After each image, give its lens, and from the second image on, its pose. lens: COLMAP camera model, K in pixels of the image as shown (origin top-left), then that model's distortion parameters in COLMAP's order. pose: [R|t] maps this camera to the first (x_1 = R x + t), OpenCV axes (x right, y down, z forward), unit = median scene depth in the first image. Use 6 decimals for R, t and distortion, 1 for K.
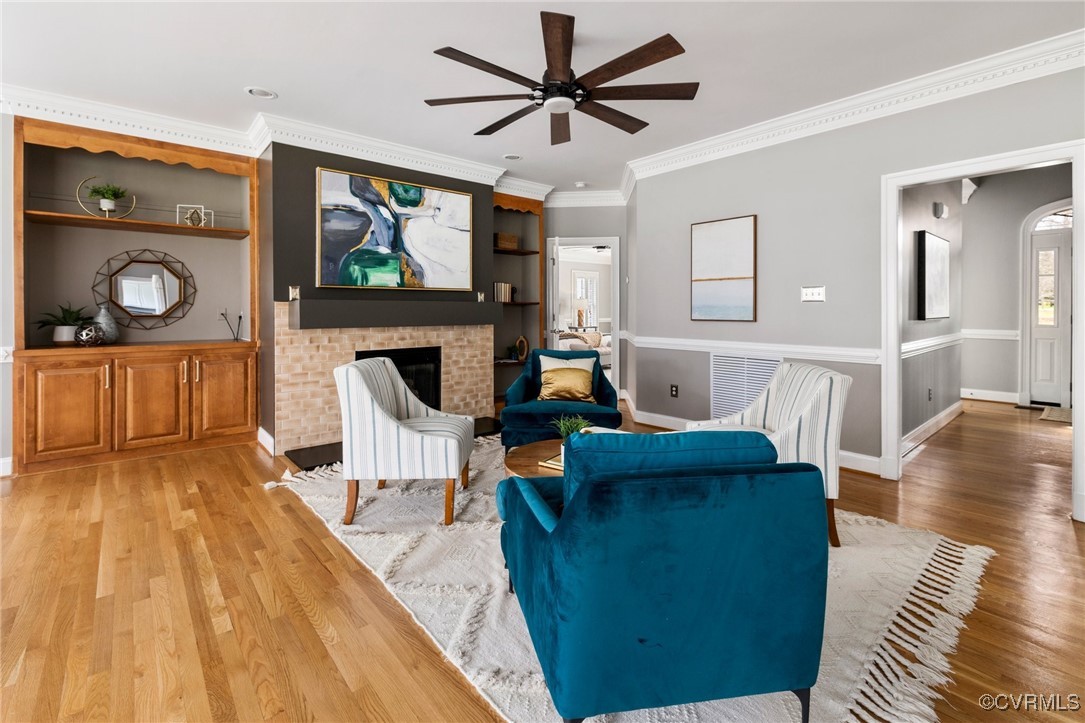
lens RADIAL K [[482.4, 0, 536.0], [0, 482.4, 309.6], [0, 0, 1]] dist [-0.000035, 0.000621]
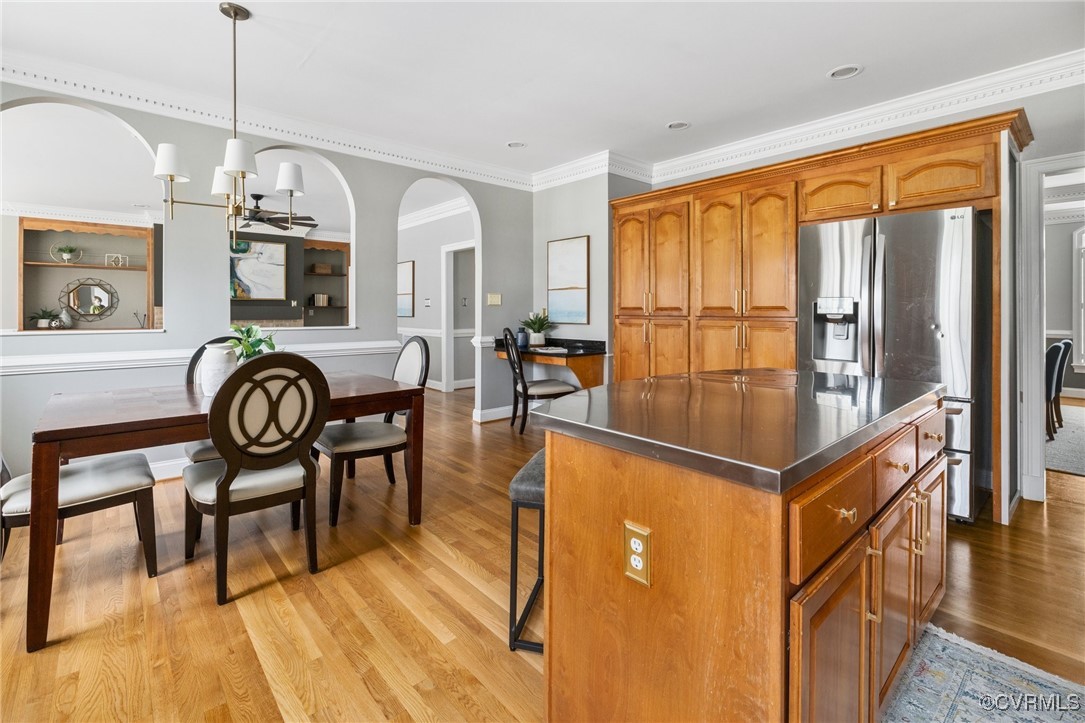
lens RADIAL K [[482.4, 0, 536.5], [0, 482.4, 308.0], [0, 0, 1]] dist [-0.000035, 0.000621]
pose [[0.999896, 0.000162, 0.014440, 0.886907], [-0.000055, 0.999973, -0.007391, 0.002759], [-0.014441, 0.007389, 0.999868, -0.879090]]
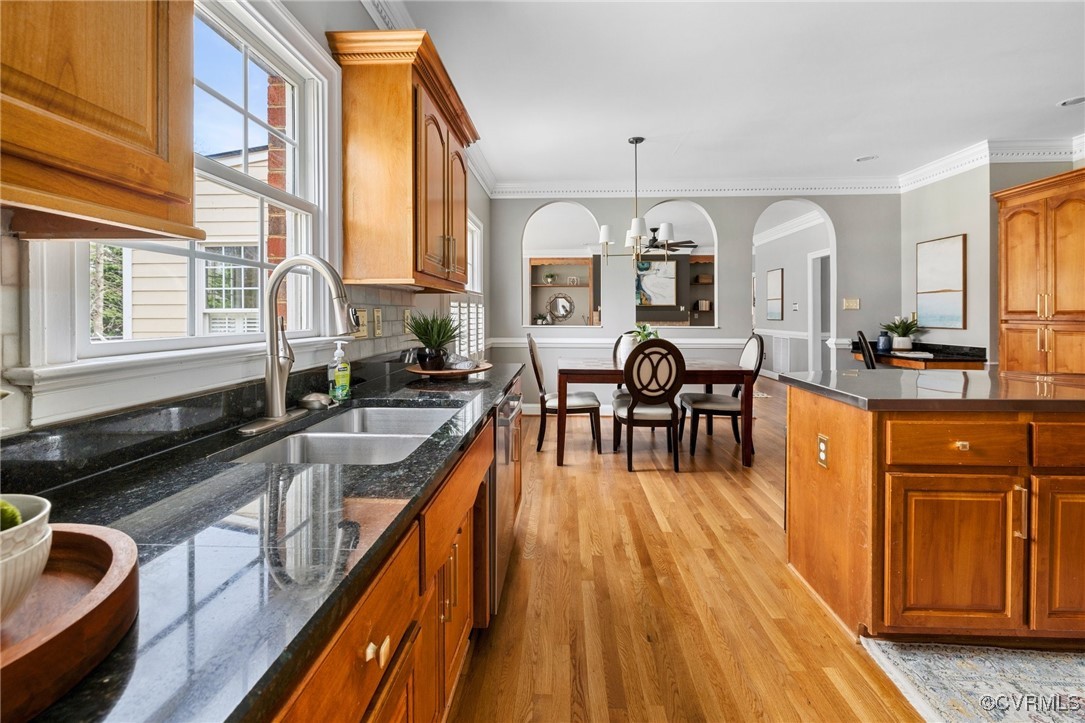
lens RADIAL K [[482.4, 0, 549.2], [0, 482.4, 314.4], [0, 0, 1]] dist [-0.000035, 0.000621]
pose [[0.739405, 0.000319, -0.673261, 1.078624], [-0.001051, 0.999999, -0.000681, 0.001755], [0.673260, 0.001211, 0.739405, -1.164527]]
